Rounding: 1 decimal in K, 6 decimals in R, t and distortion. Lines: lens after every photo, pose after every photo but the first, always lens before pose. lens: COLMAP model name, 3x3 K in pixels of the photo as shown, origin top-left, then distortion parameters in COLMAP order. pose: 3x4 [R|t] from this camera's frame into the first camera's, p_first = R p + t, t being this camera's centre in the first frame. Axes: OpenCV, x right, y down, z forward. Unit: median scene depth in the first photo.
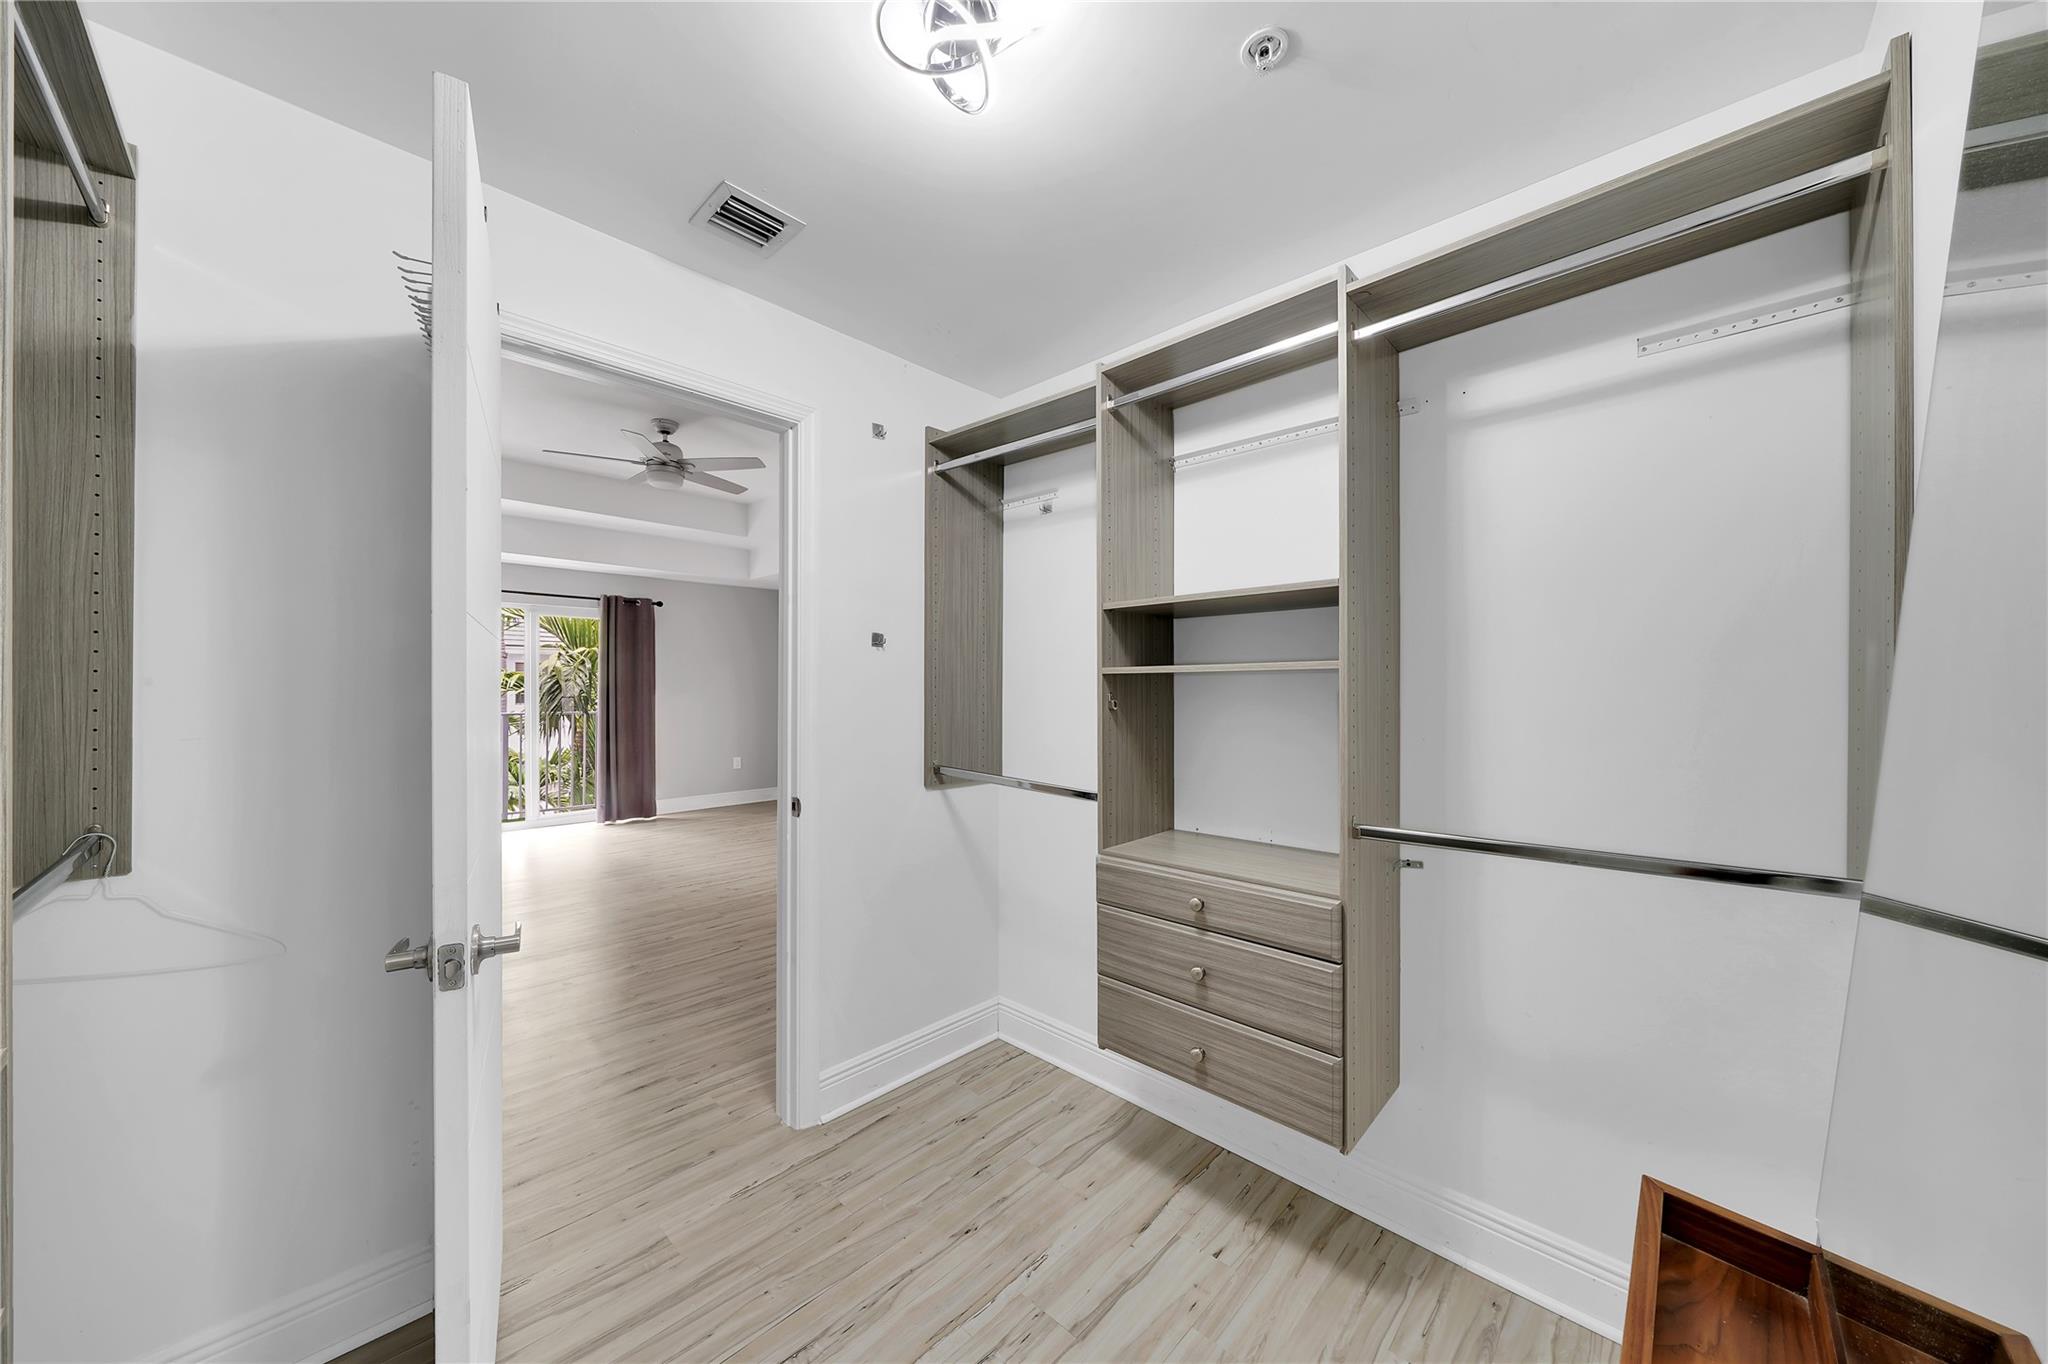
lens RADIAL K [[693.5, 0, 1016.2], [0, 693.5, 689.4], [0, 0, 1]] dist [-0.000095, 0.000028]
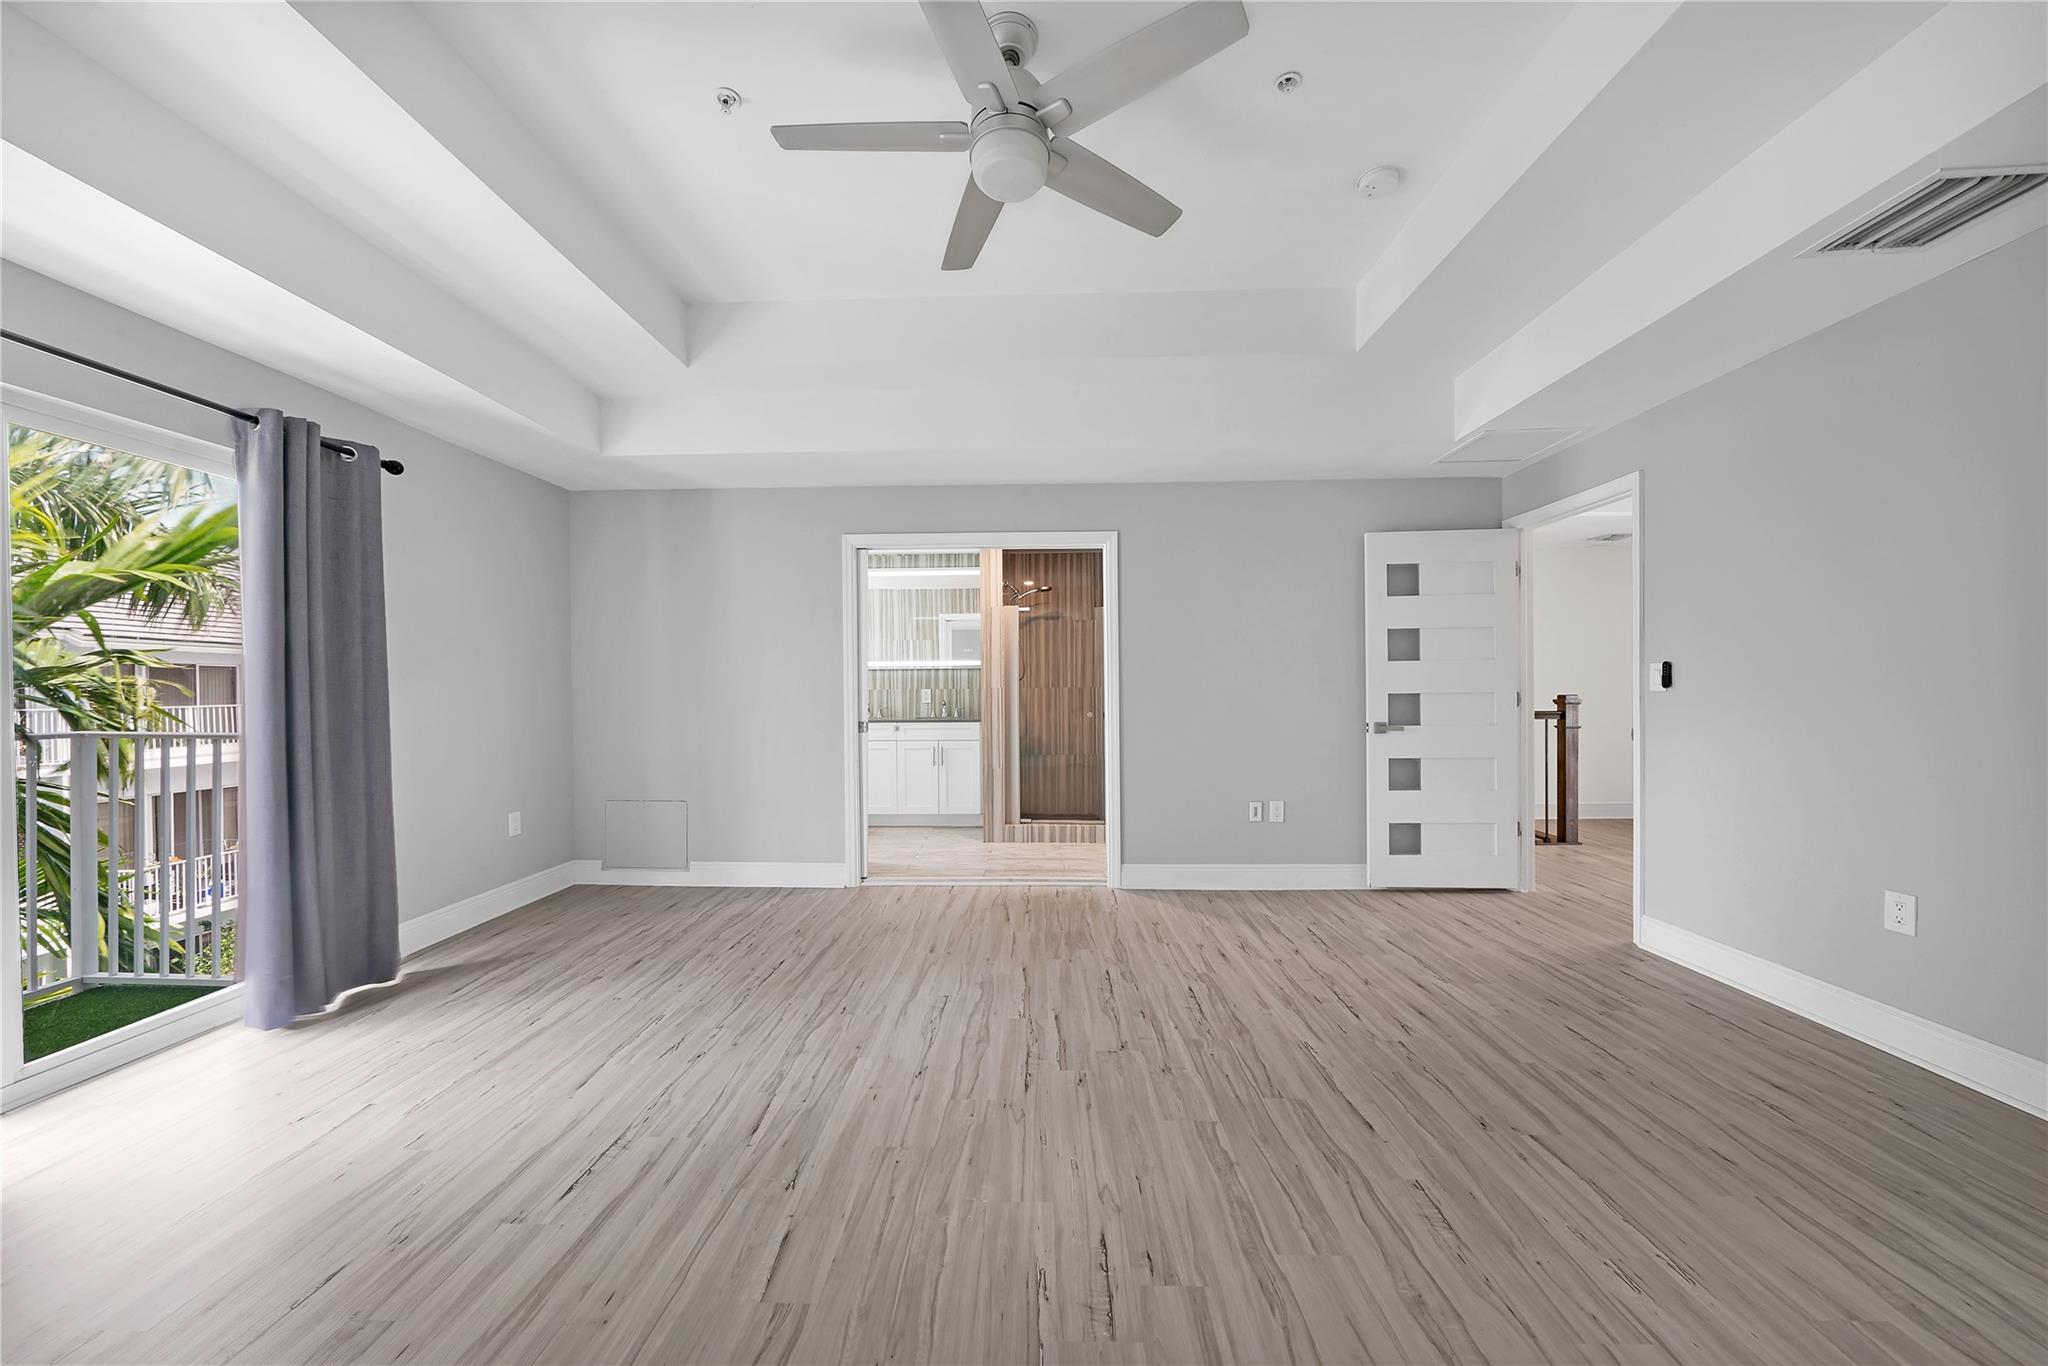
lens RADIAL K [[705.2, 0, 1021.4], [0, 705.2, 697.3], [0, 0, 1]] dist [-0.001367, 0.000023]
pose [[0.741155, -0.008646, 0.671278, -0.532667], [0.005645, 0.999962, 0.006647, 0.015964], [-0.671310, -0.001137, 0.741176, 0.438416]]
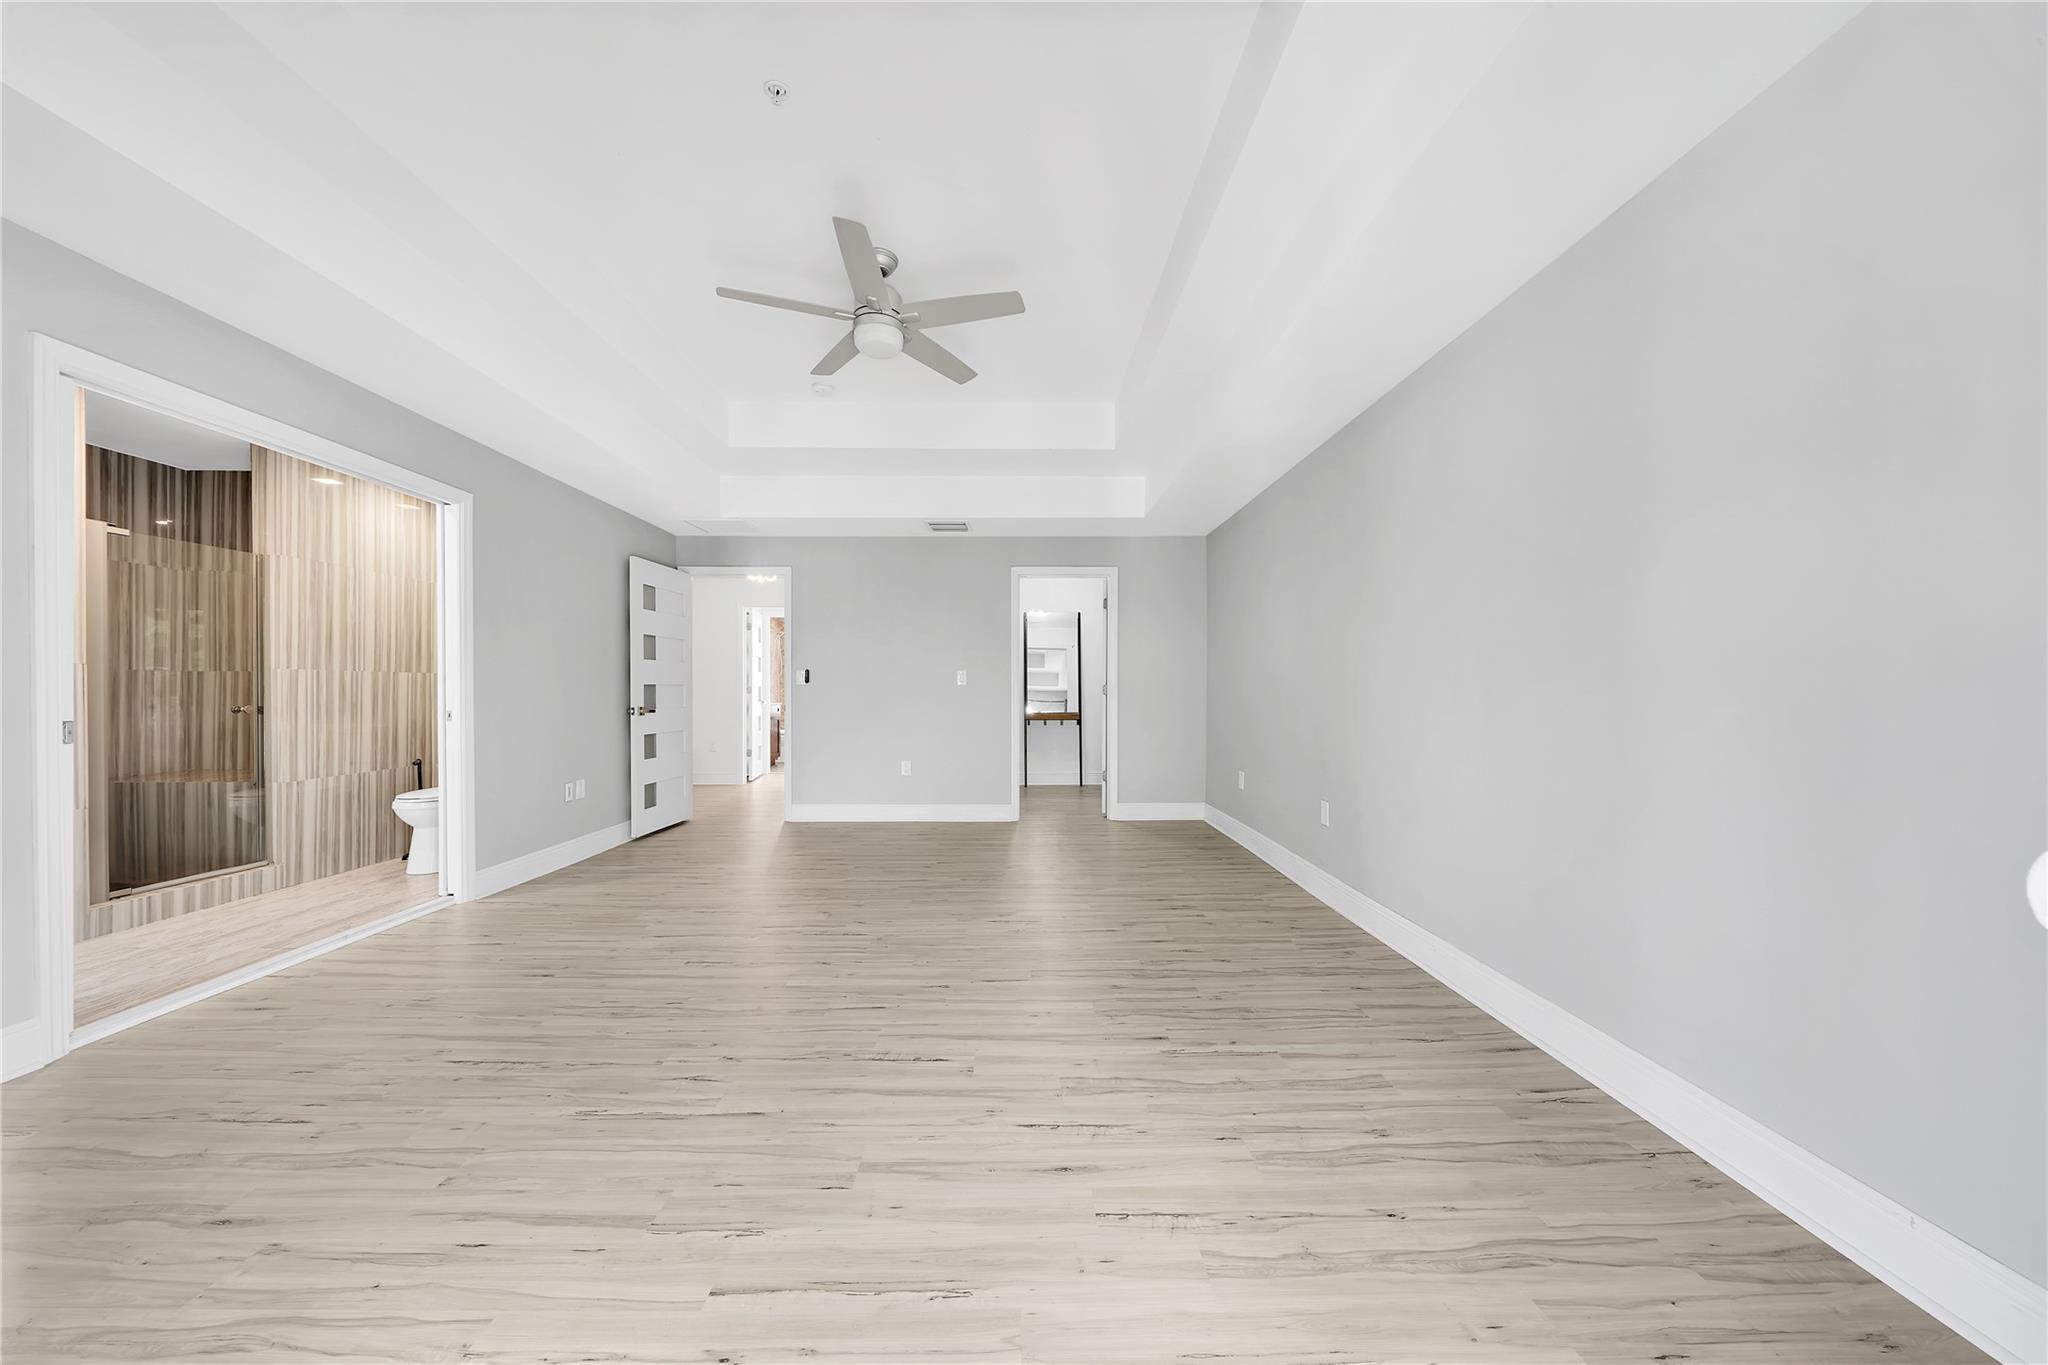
lens RADIAL K [[711.0, 0, 989.8], [0, 711.0, 693.6], [0, 0, 1]] dist [-0.000609, -0.000041]
pose [[-0.678219, 0.003824, 0.734849, -0.726365], [0.003318, 0.999992, -0.002142, 0.031550], [-0.734852, 0.000985, -0.678227, 0.919345]]
